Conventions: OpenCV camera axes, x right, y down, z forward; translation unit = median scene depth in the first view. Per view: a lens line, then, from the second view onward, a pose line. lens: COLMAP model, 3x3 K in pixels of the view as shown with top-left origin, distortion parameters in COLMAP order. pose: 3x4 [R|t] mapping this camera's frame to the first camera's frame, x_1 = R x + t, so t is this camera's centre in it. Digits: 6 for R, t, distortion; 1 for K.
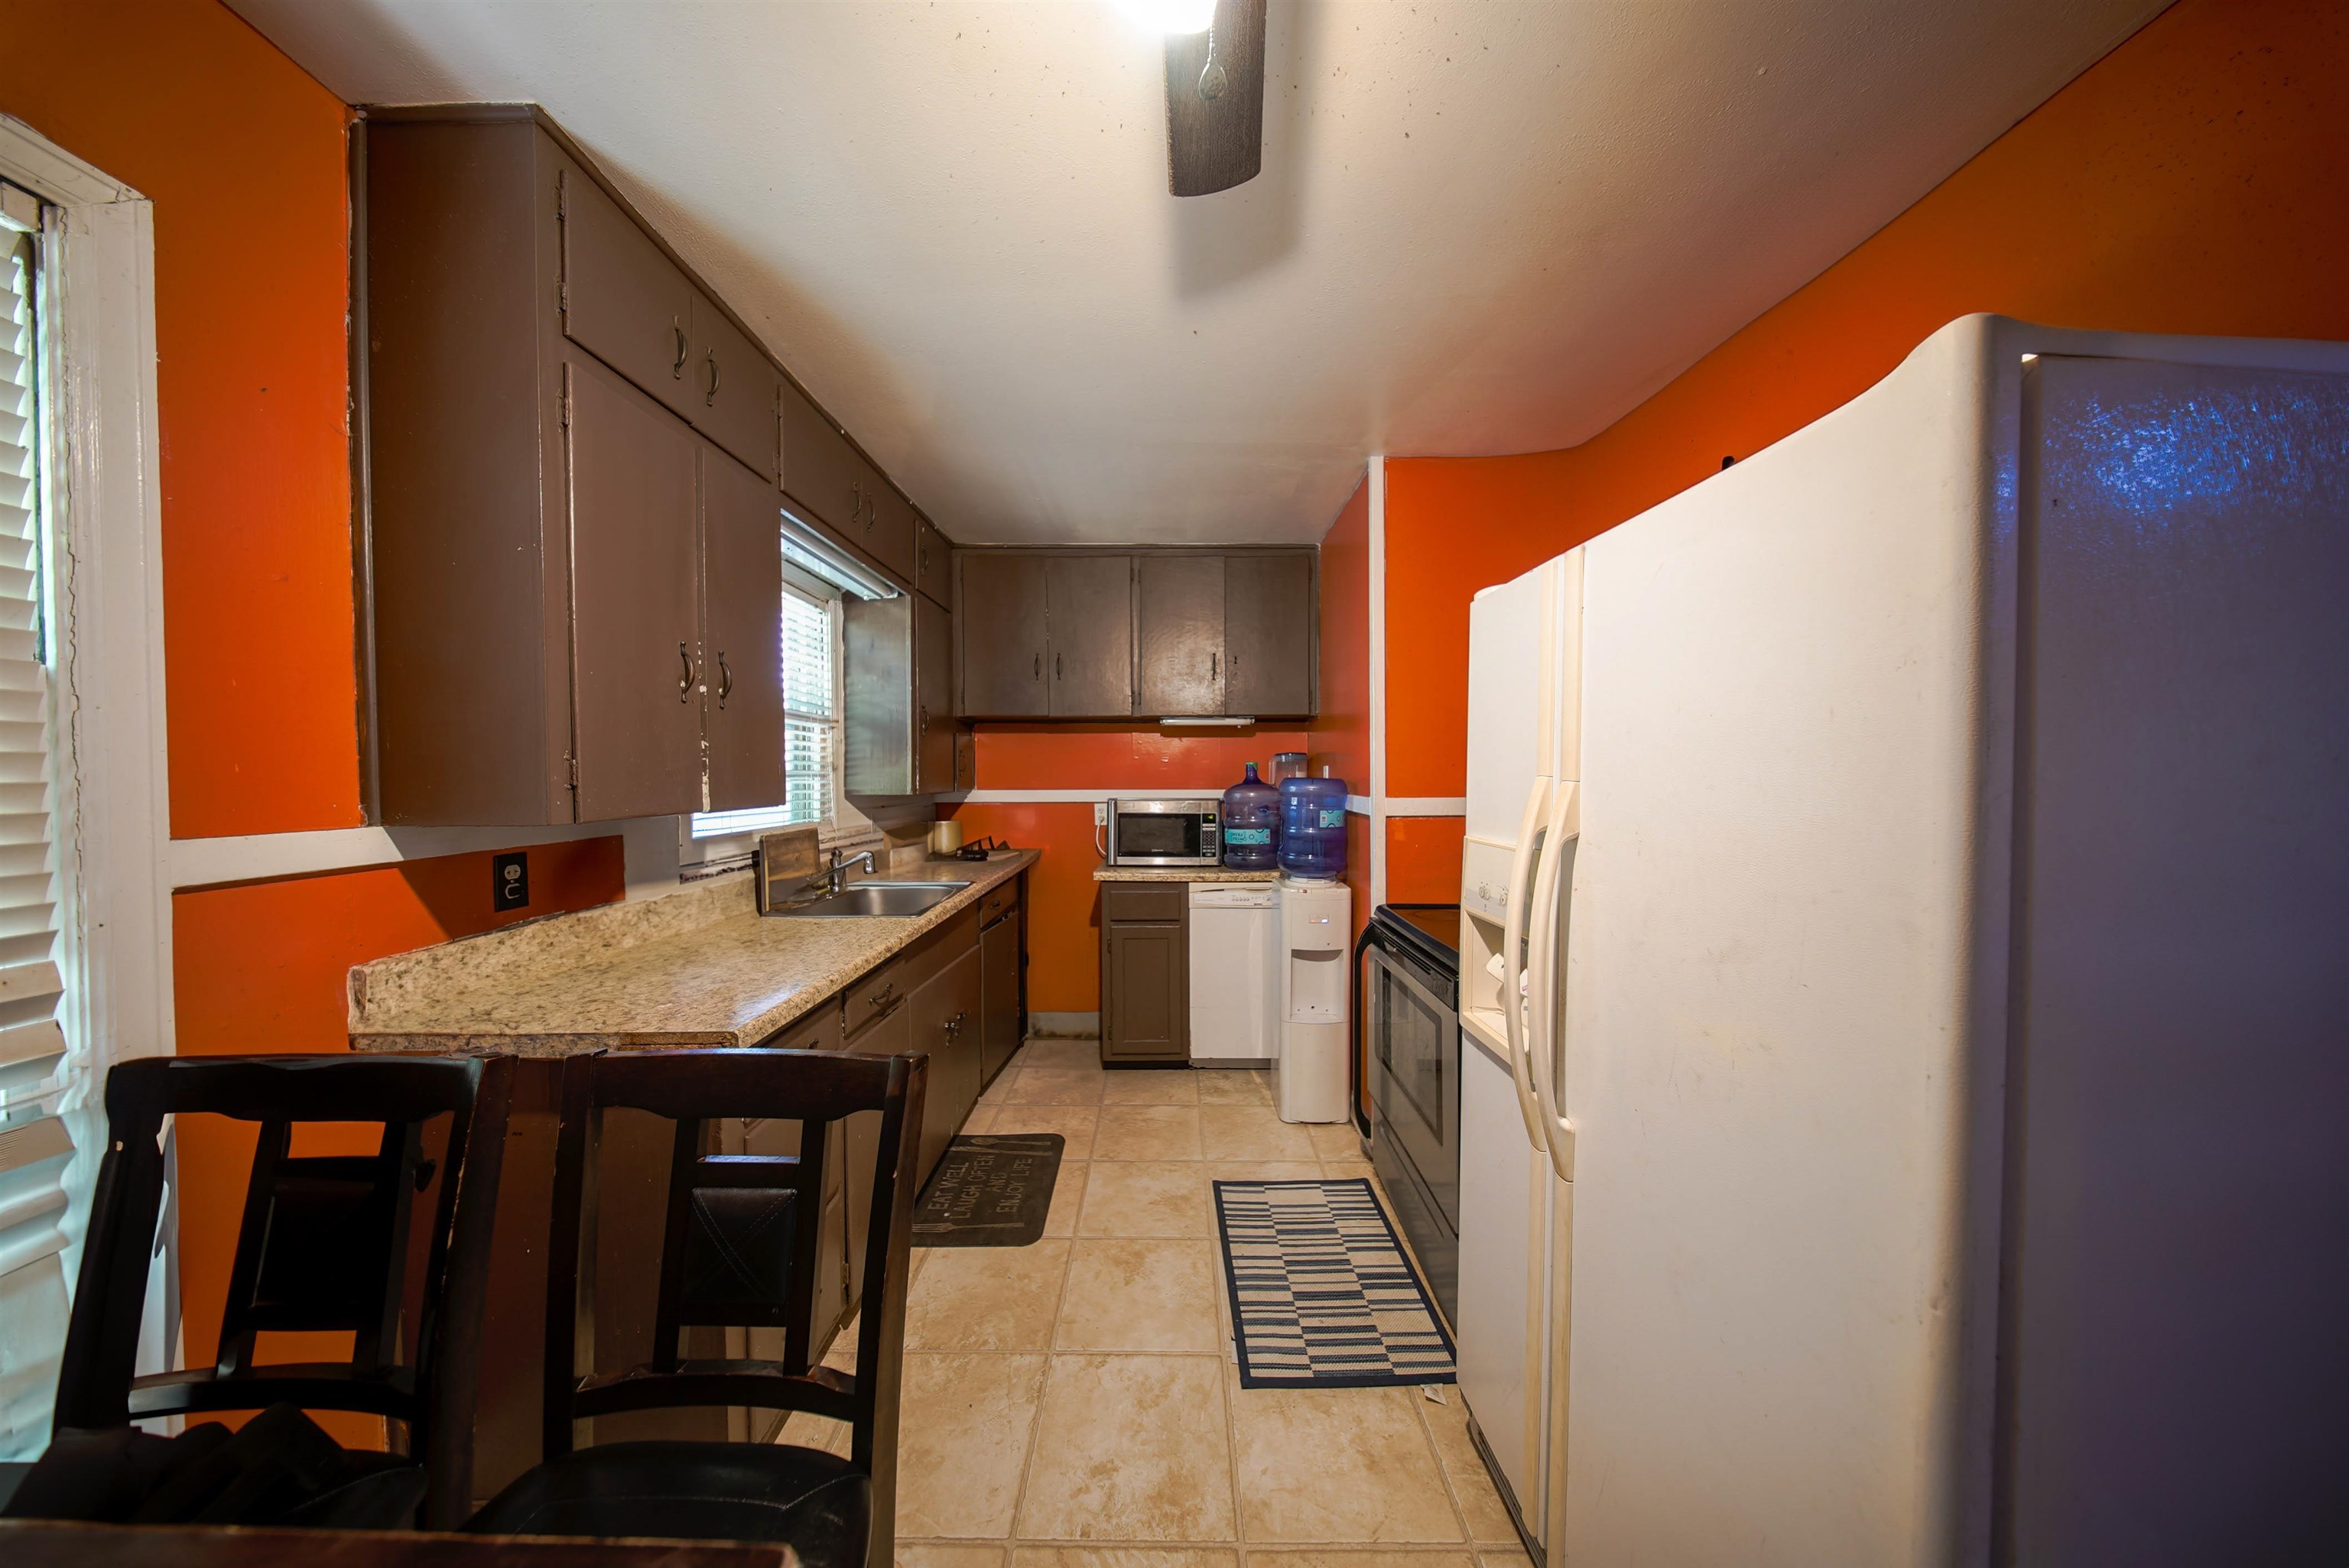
lens RADIAL K [[690.7, 0, 1167.5], [0, 690.7, 783.7], [0, 0, 1]] dist [0.001480, -0.002523]
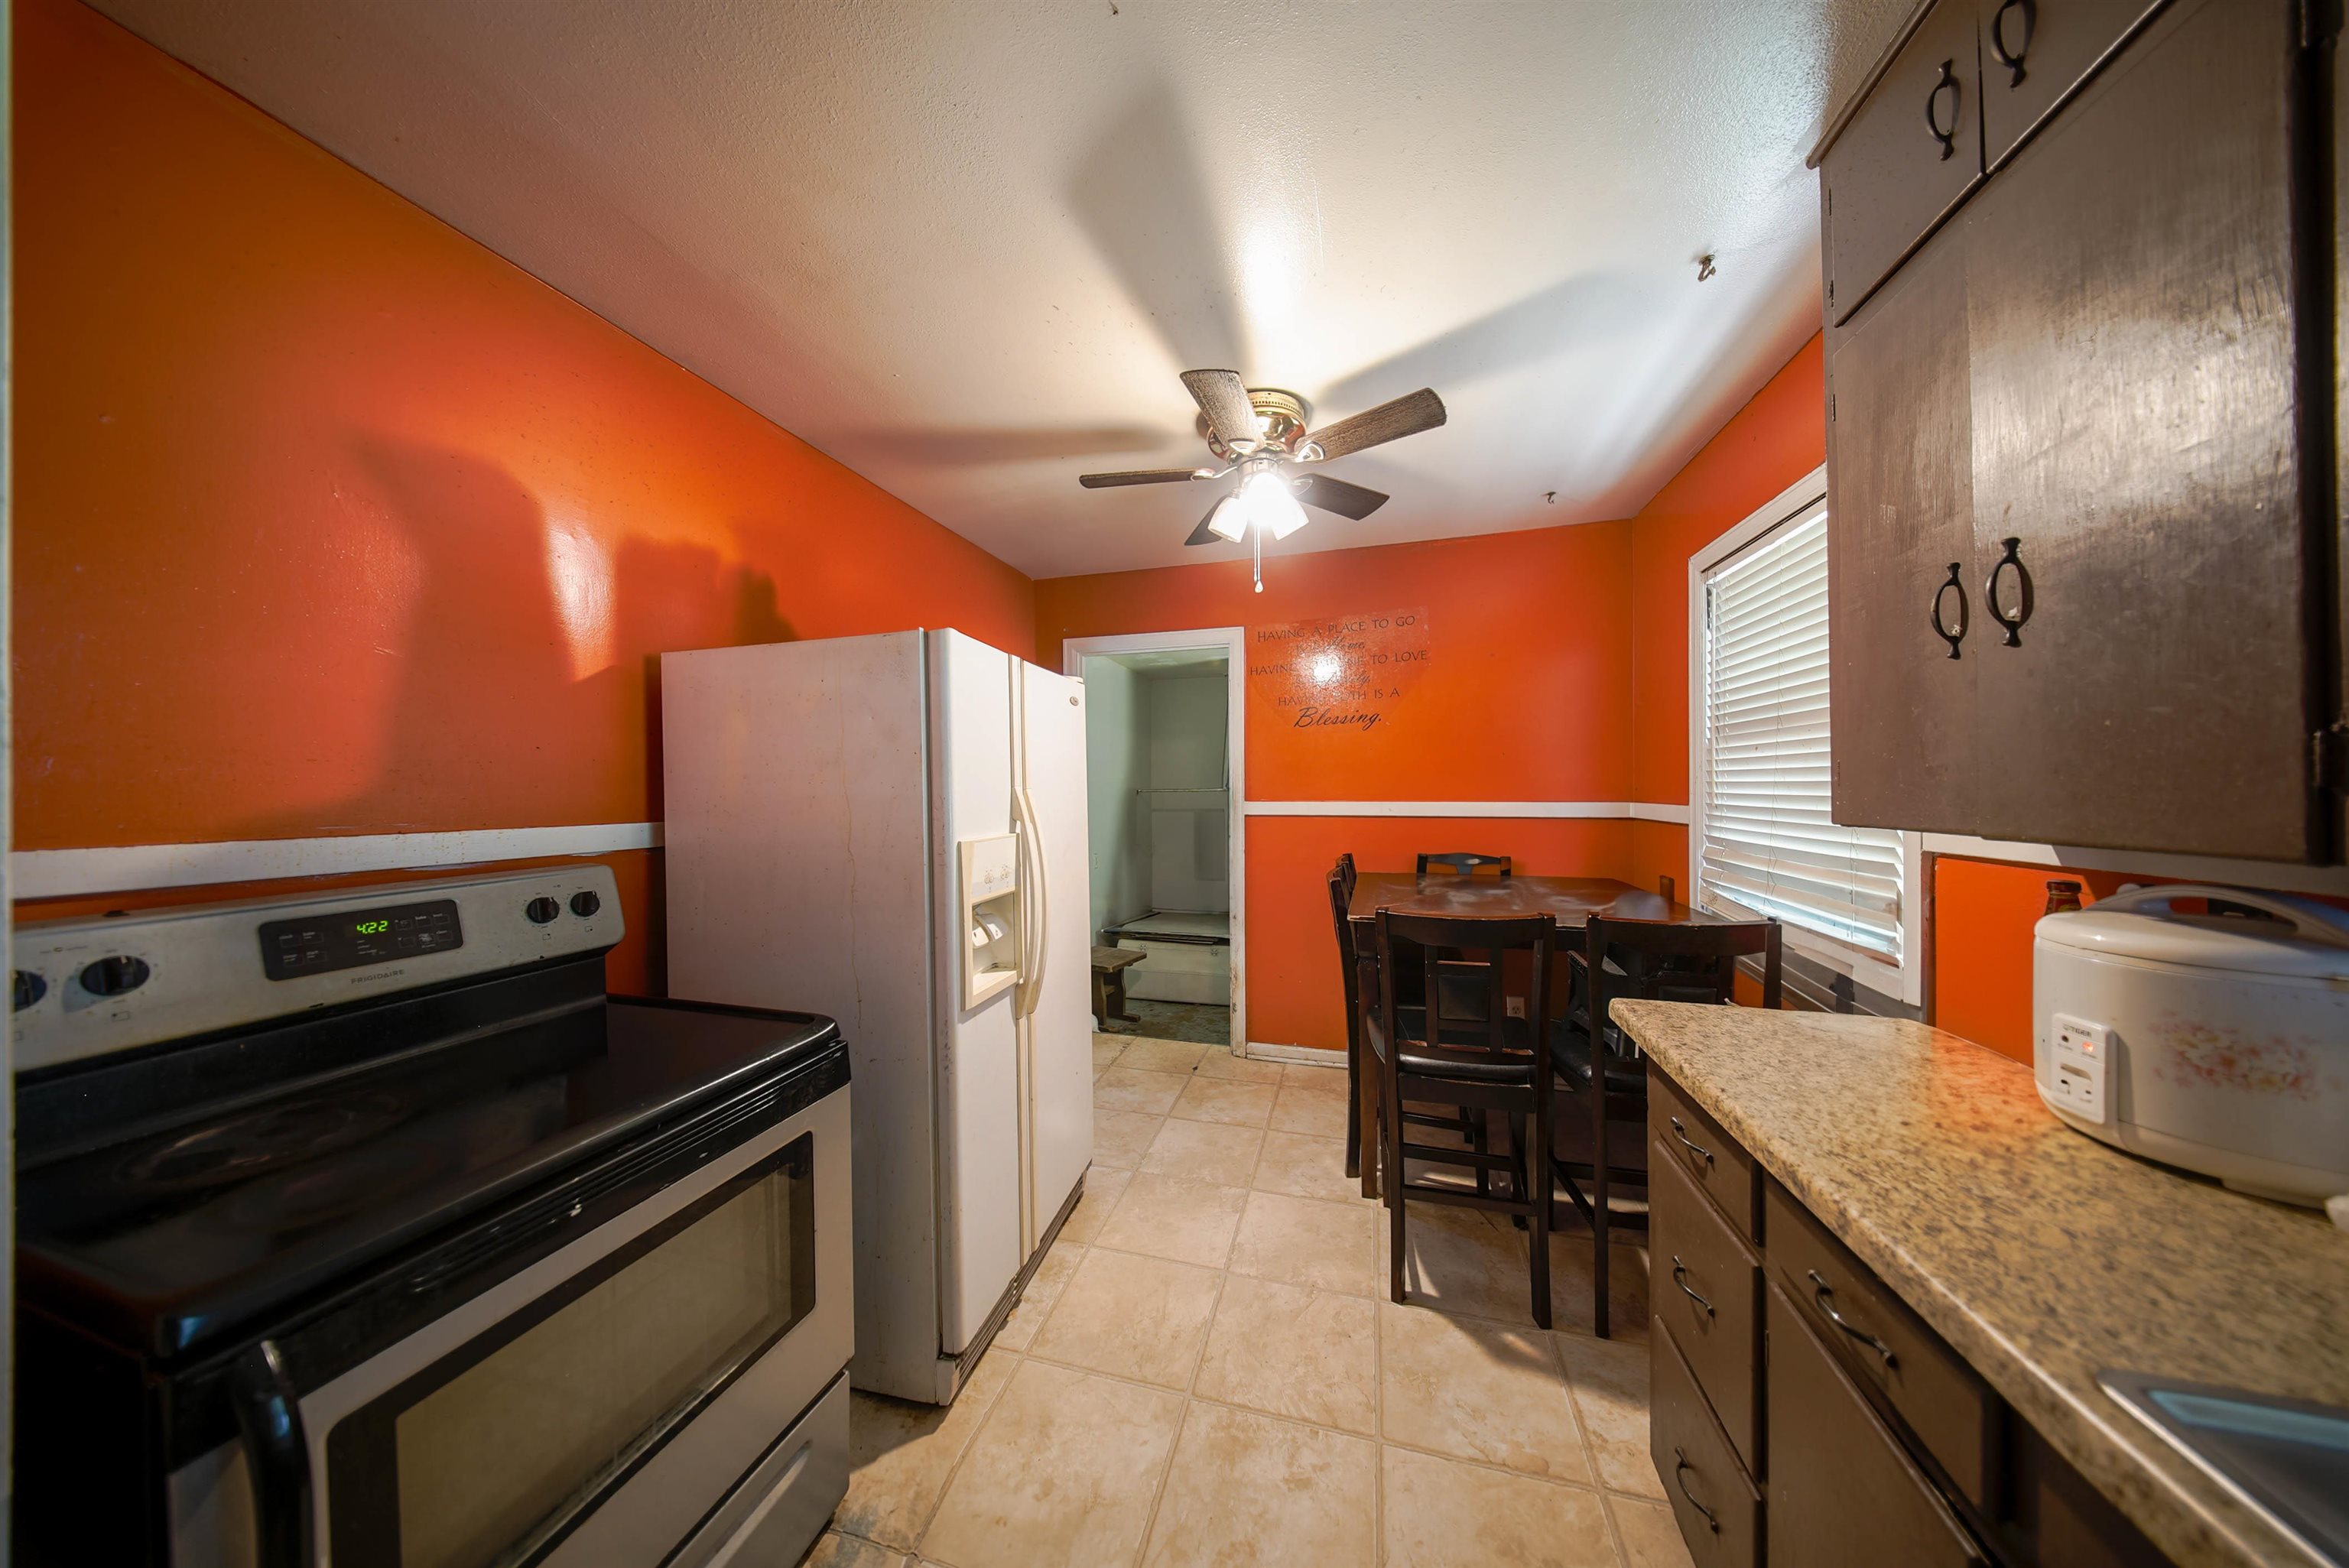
lens RADIAL K [[690.7, 0, 1167.5], [0, 690.7, 783.7], [0, 0, 1]] dist [0.001480, -0.002523]
pose [[-0.960708, 0.013263, 0.277245, -0.099263], [0.017283, 0.999778, 0.012061, -0.012646], [-0.277023, 0.016379, -0.960724, 0.985393]]
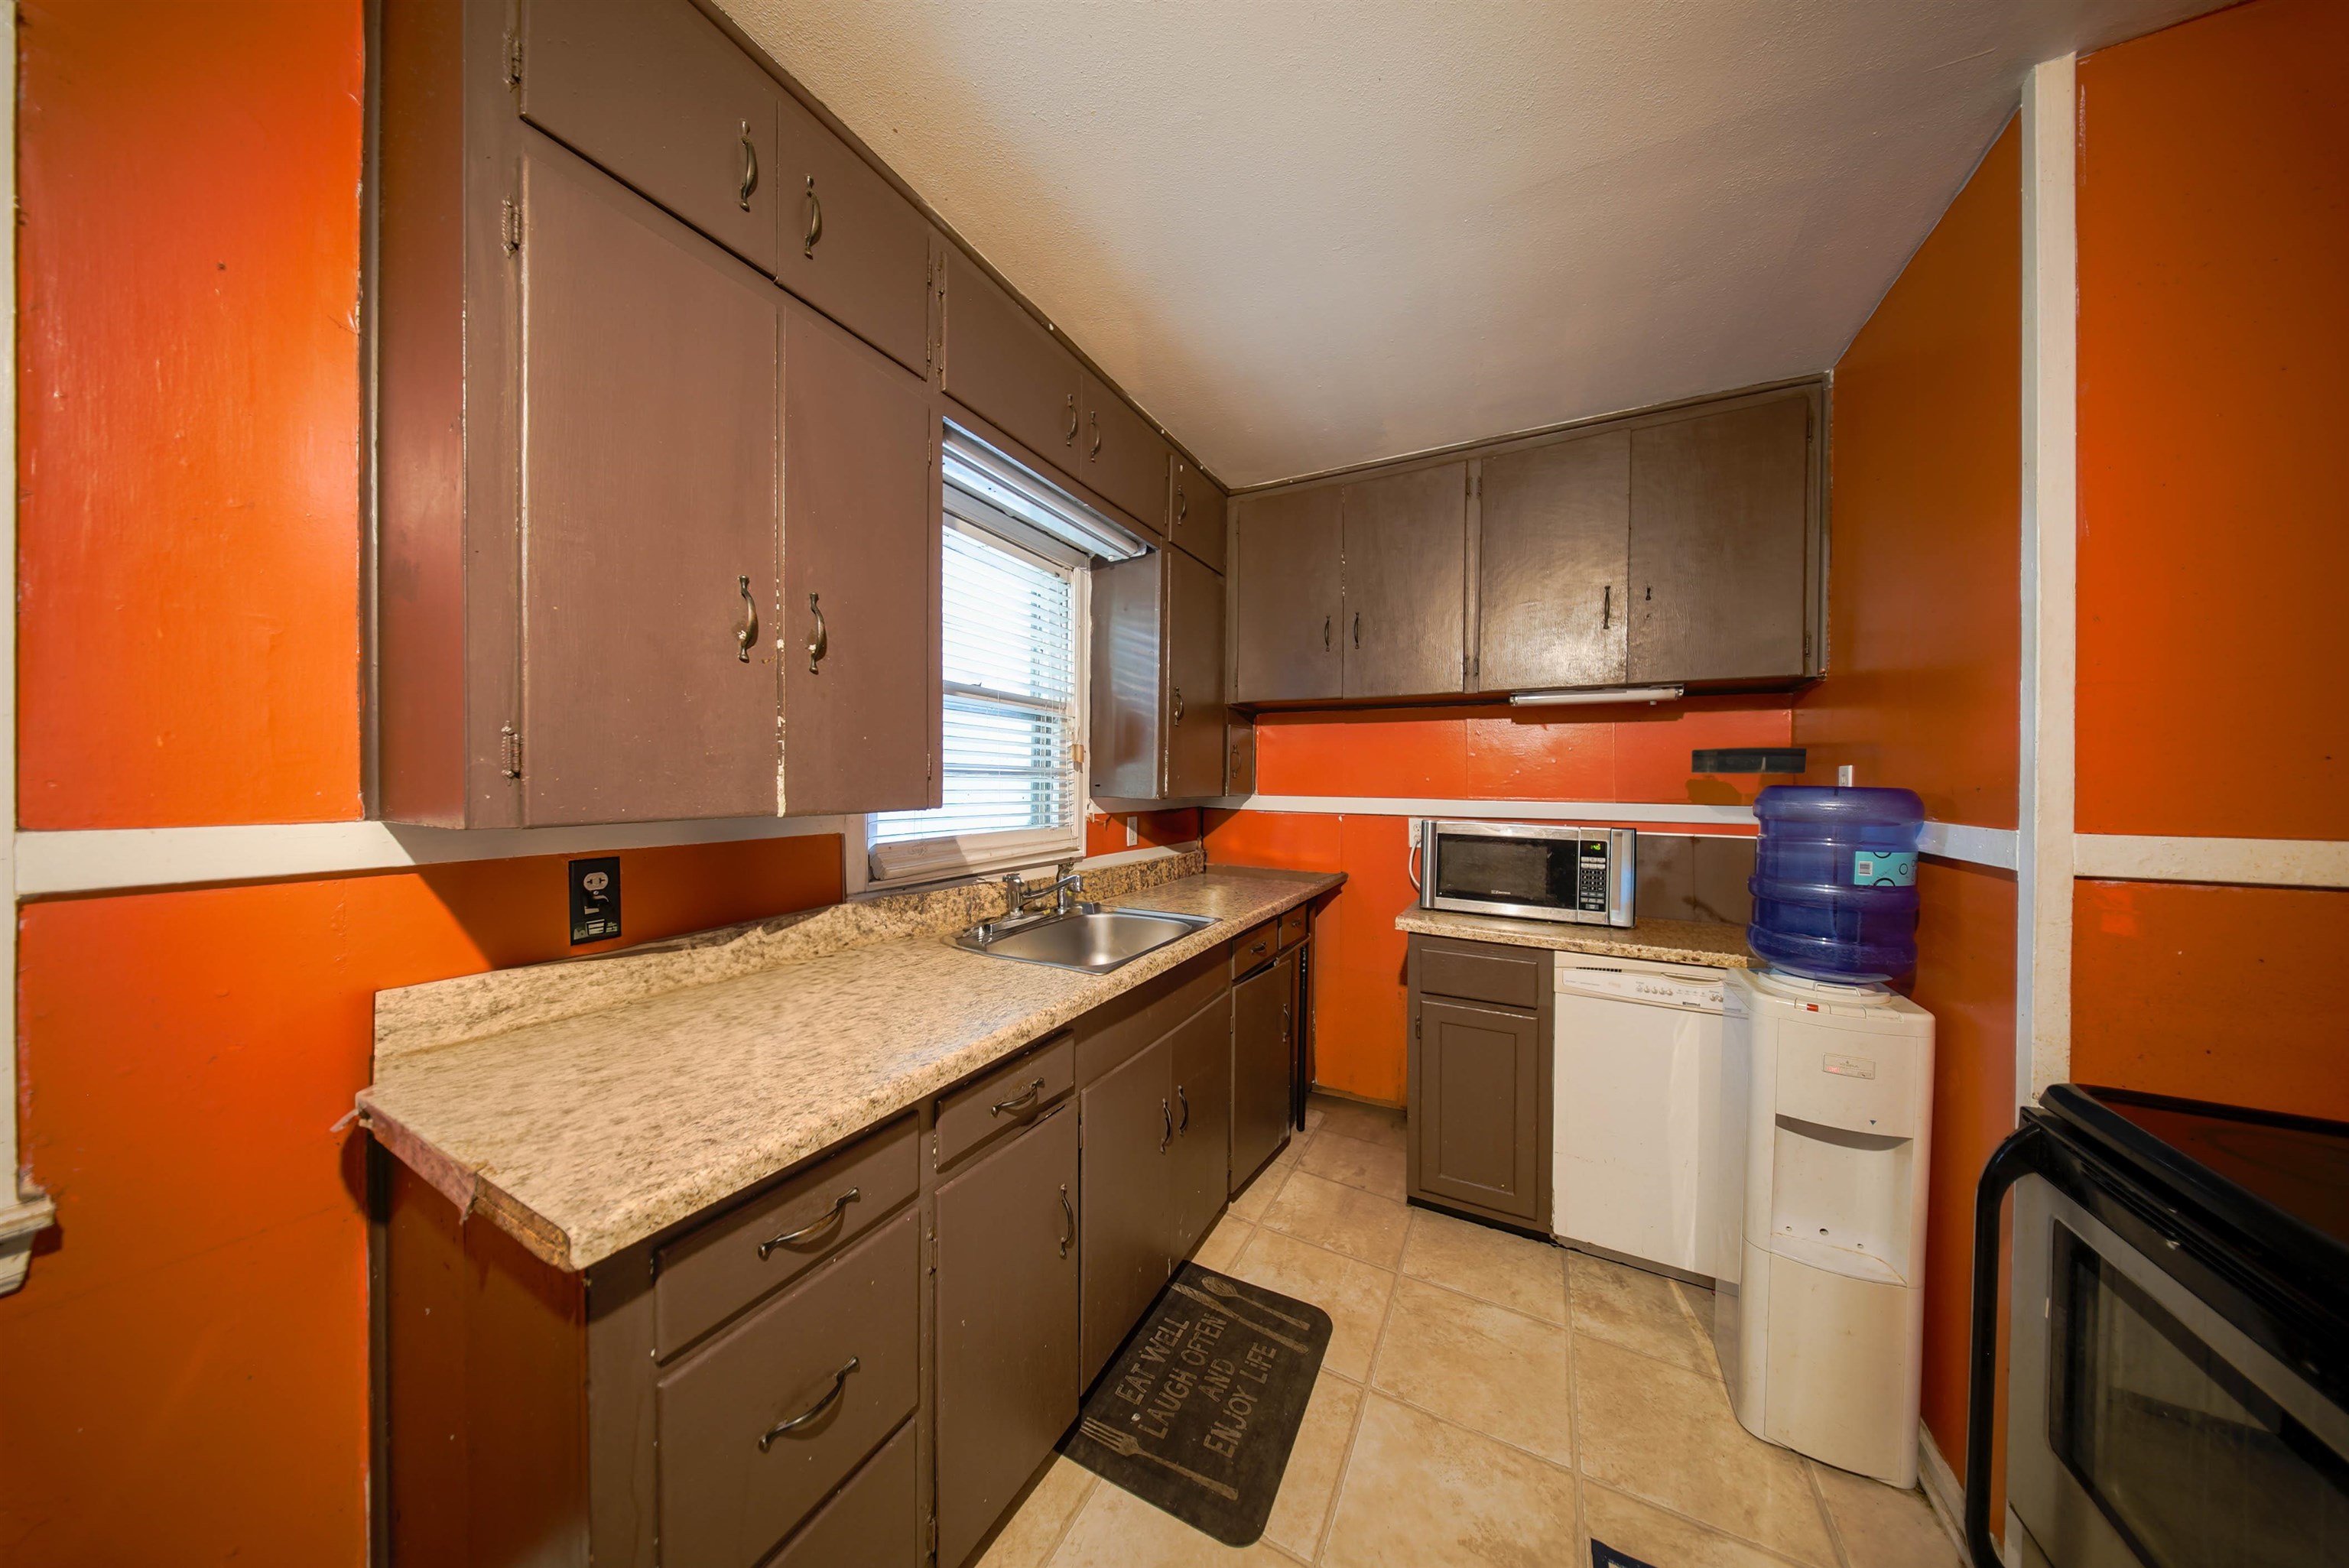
lens RADIAL K [[690.7, 0, 1167.5], [0, 690.7, 783.7], [0, 0, 1]] dist [0.001480, -0.002523]
pose [[0.884429, 0.015803, -0.466407, 0.011494], [-0.020190, 0.999786, -0.004412, 0.001856], [0.466238, 0.013319, 0.884559, 0.308679]]
